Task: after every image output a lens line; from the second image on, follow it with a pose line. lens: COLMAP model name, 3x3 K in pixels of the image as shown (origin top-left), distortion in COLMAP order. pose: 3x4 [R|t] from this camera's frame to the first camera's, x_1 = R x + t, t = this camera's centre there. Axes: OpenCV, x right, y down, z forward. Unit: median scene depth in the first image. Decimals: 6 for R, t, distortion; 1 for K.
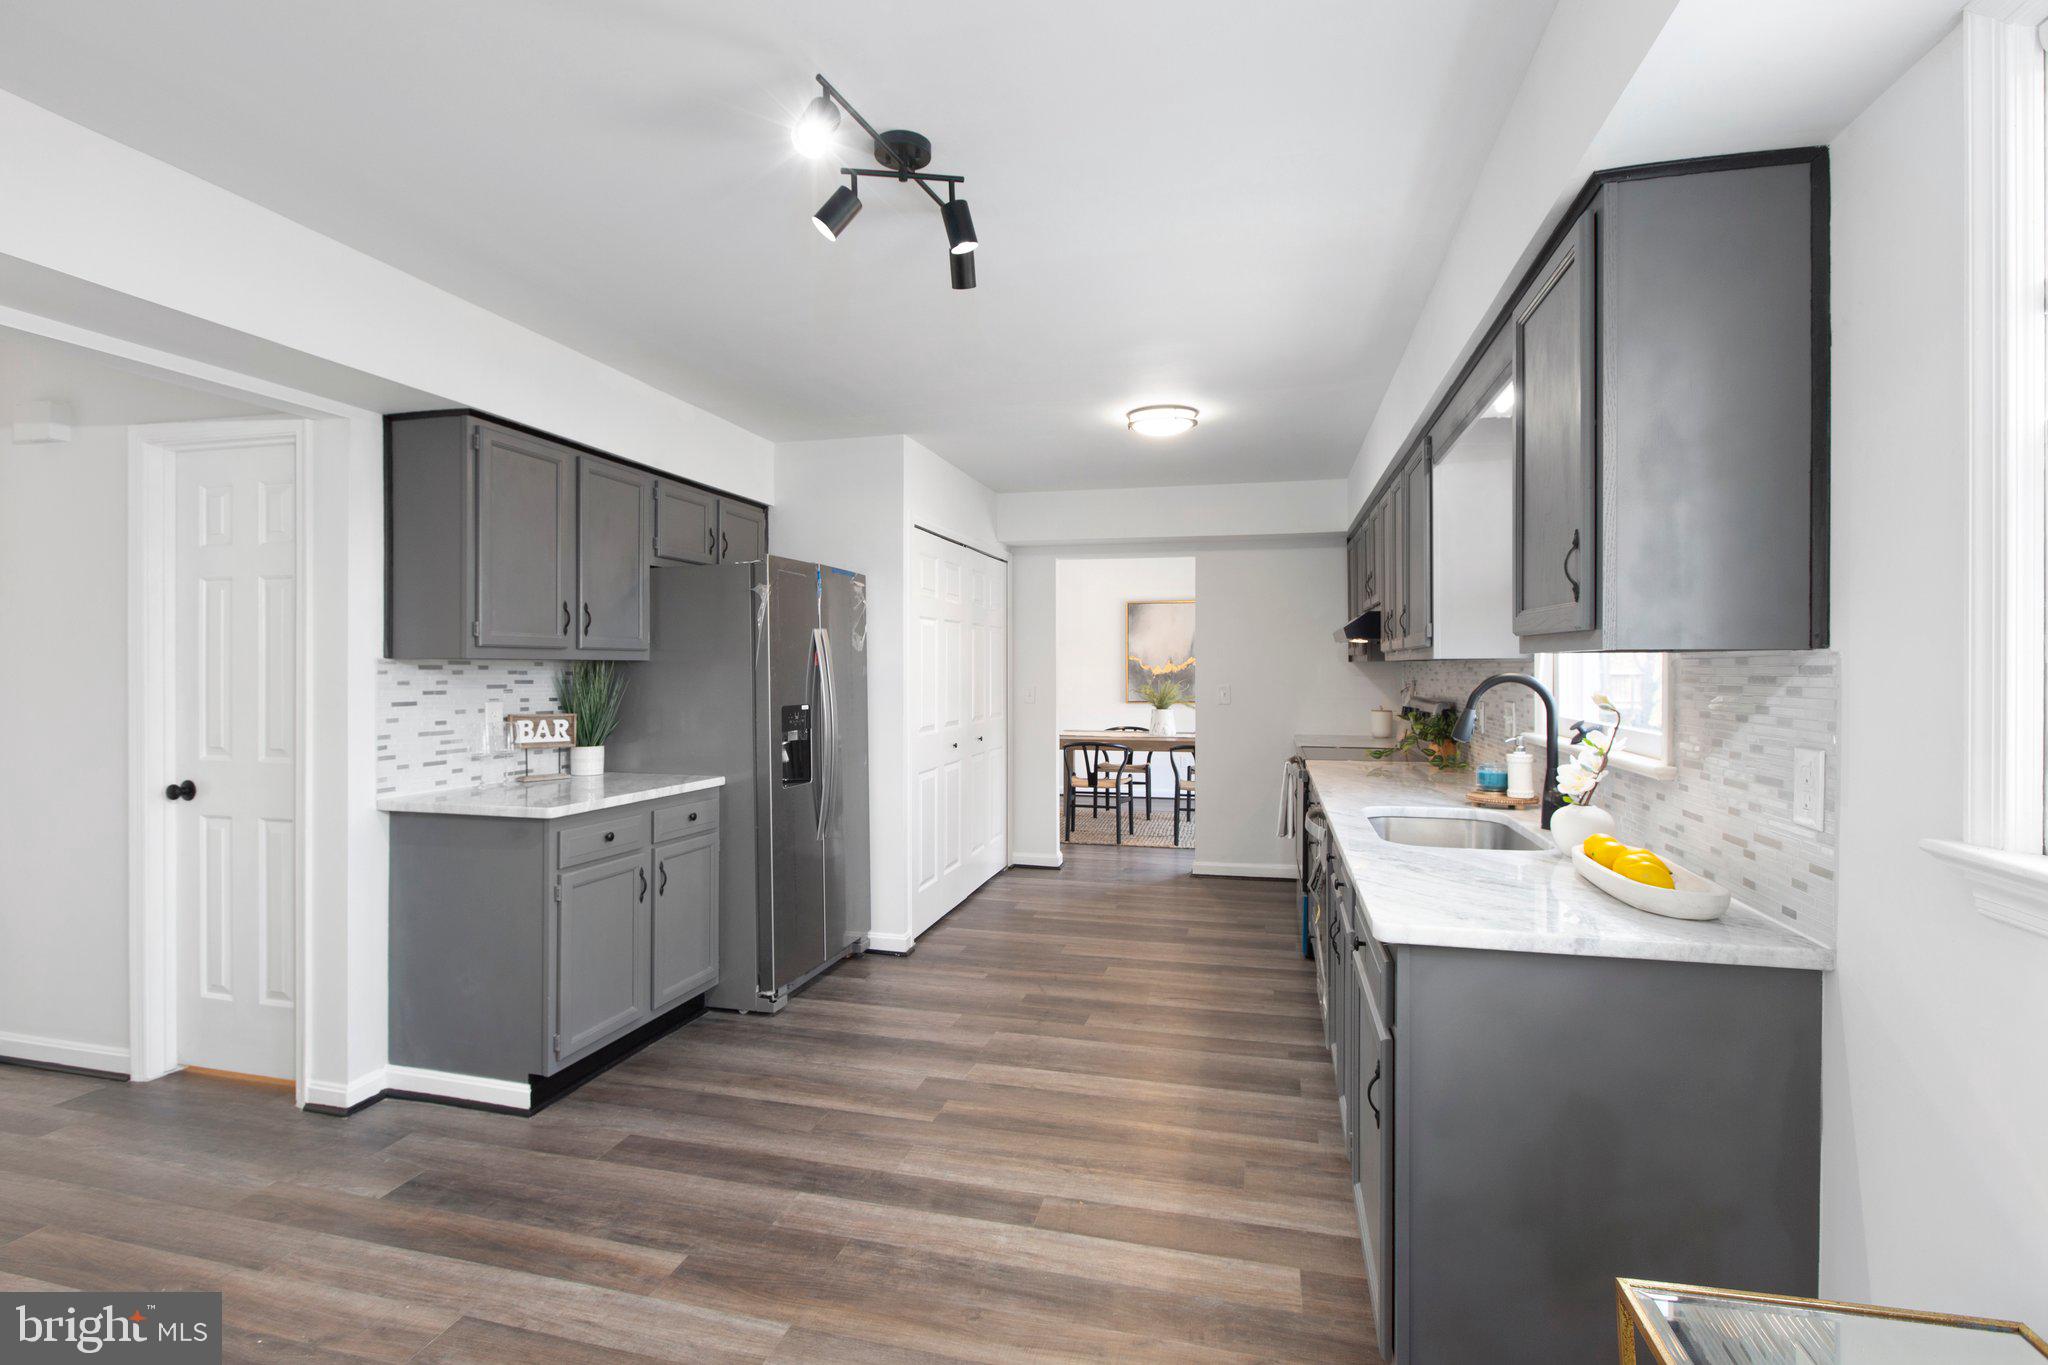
lens RADIAL K [[966.4, 0, 1000.2], [0, 966.4, 669.9], [0, 0, 1]] dist [-0.003588, 0.000386]
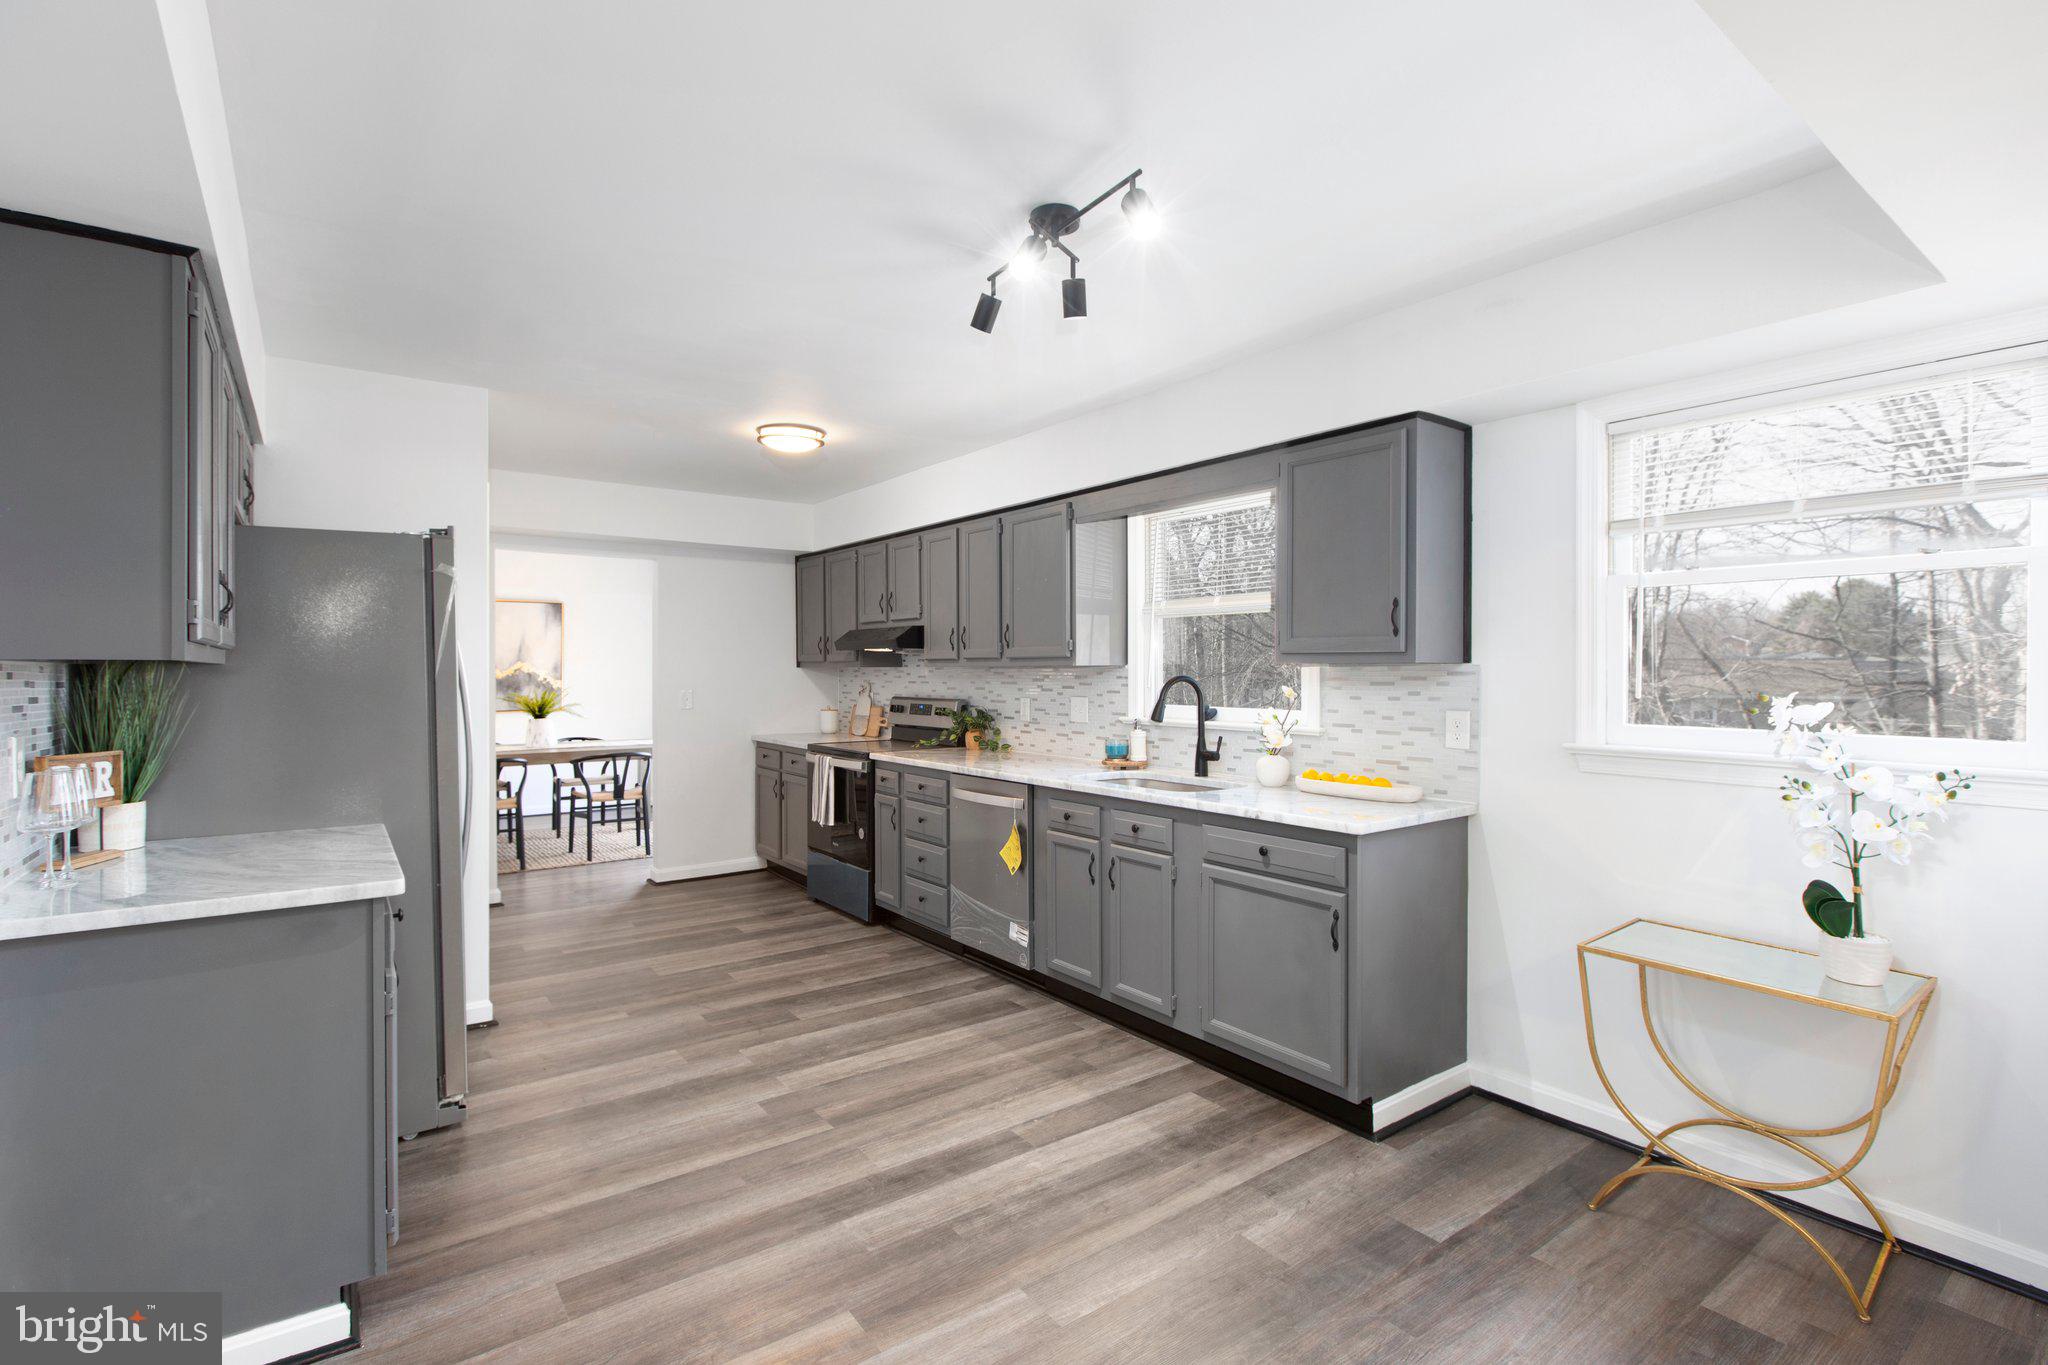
lens RADIAL K [[966.4, 0, 1004.1], [0, 966.4, 675.0], [0, 0, 1]] dist [-0.003588, 0.000386]
pose [[0.628672, -0.004518, 0.777658, -0.554137], [0.003195, 0.999990, 0.003227, -0.002157], [-0.777664, 0.000456, 0.628680, 0.178138]]
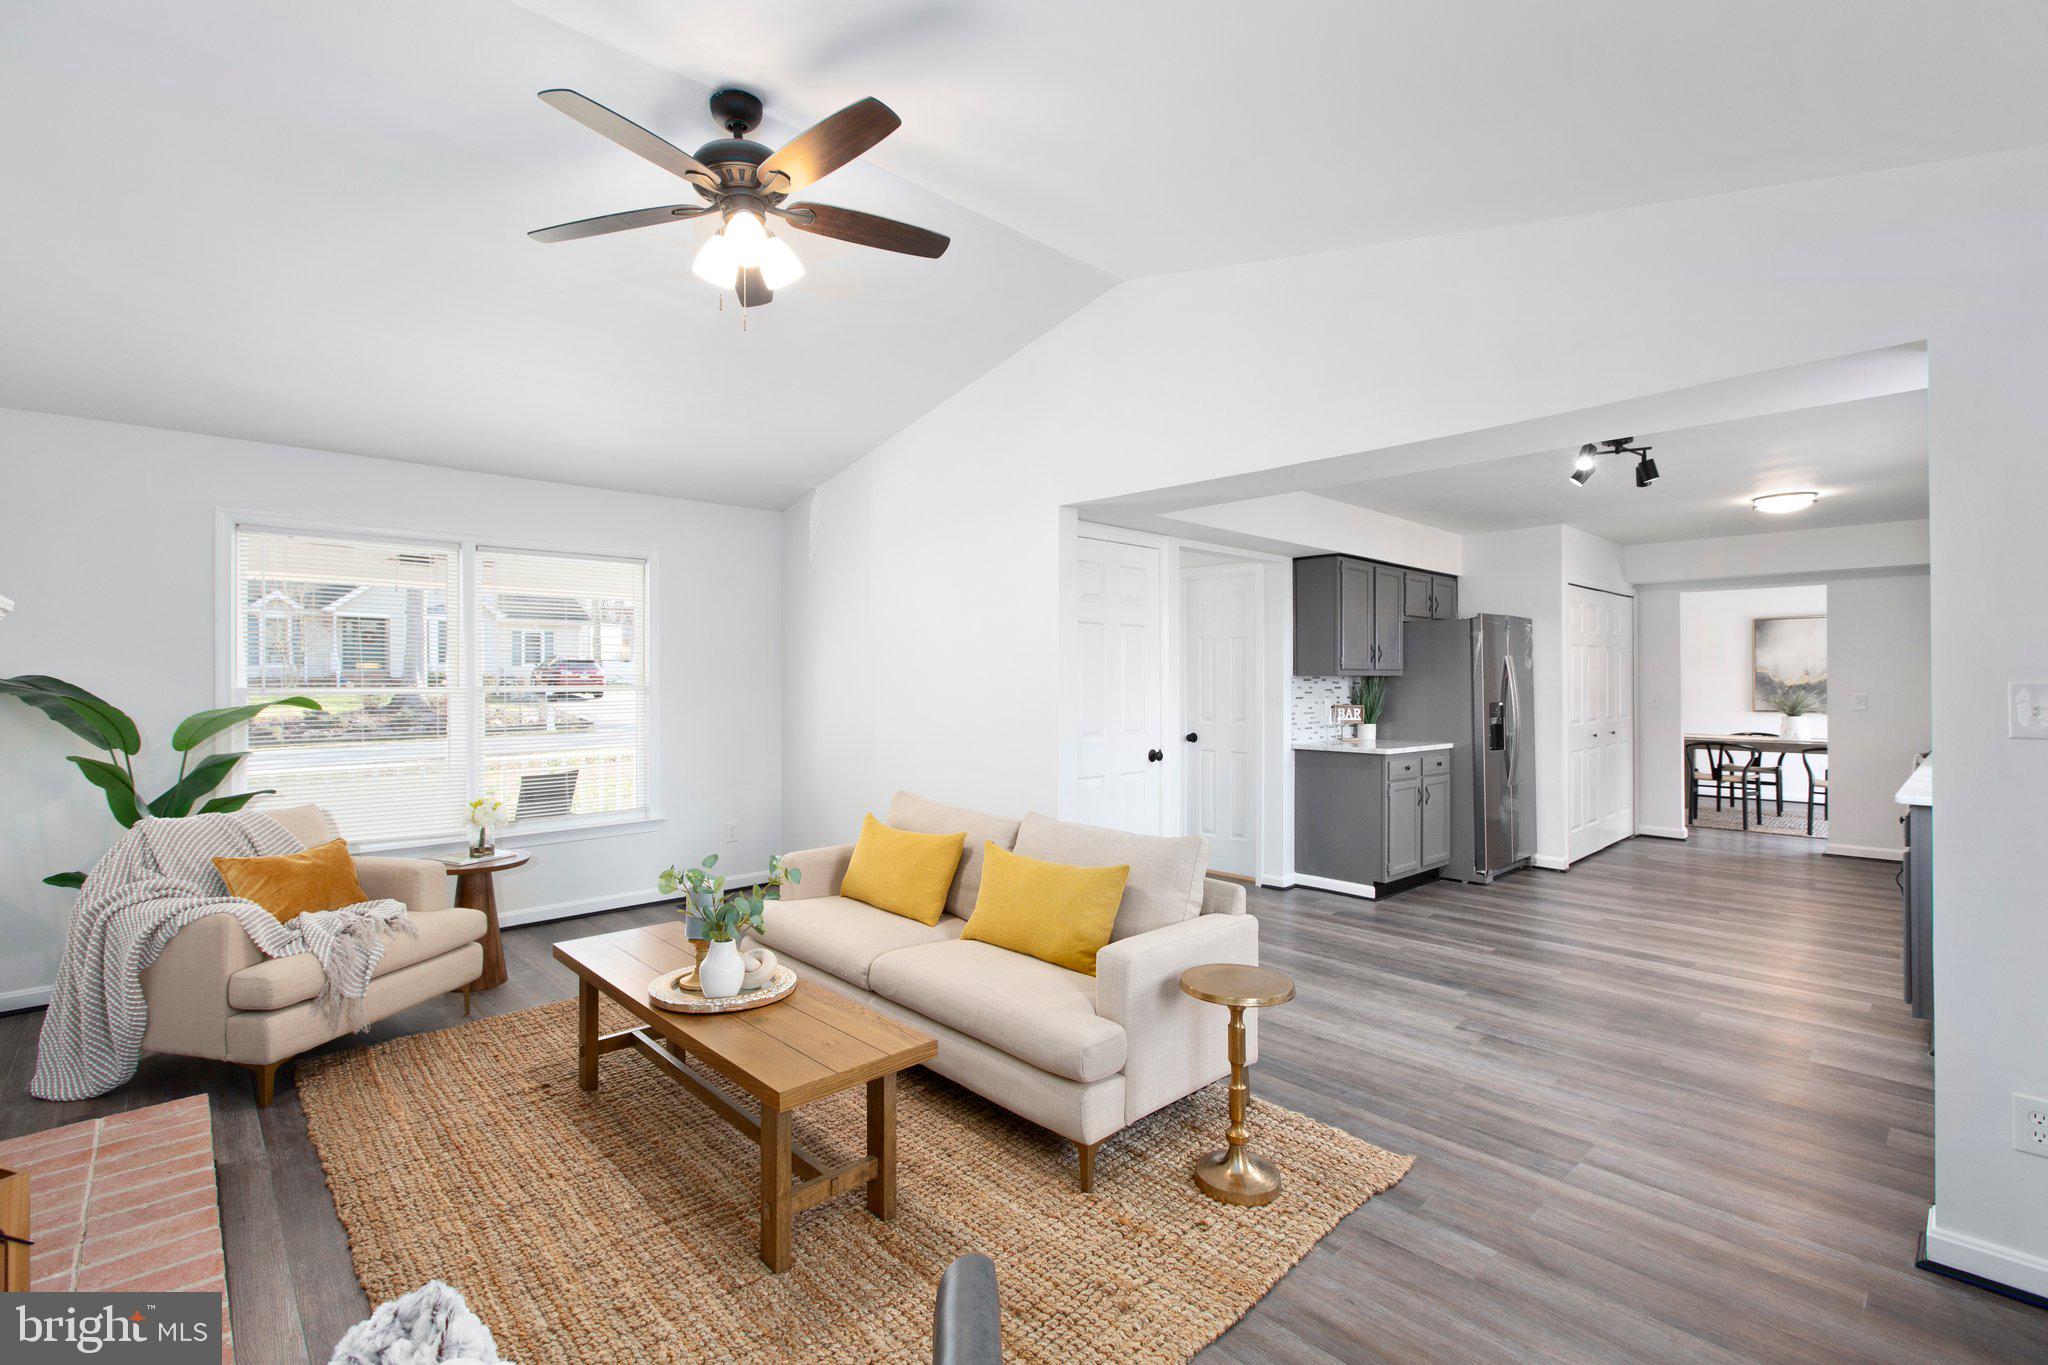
lens RADIAL K [[897.1, 0, 1024.1], [0, 897.1, 676.0], [0, 0, 1]] dist [0.002899, 0.001364]
pose [[0.851543, -0.003428, -0.524273, -0.096922], [0.000109, 0.999980, -0.006362, 0.001066], [0.524284, 0.005360, 0.851527, -0.758764]]
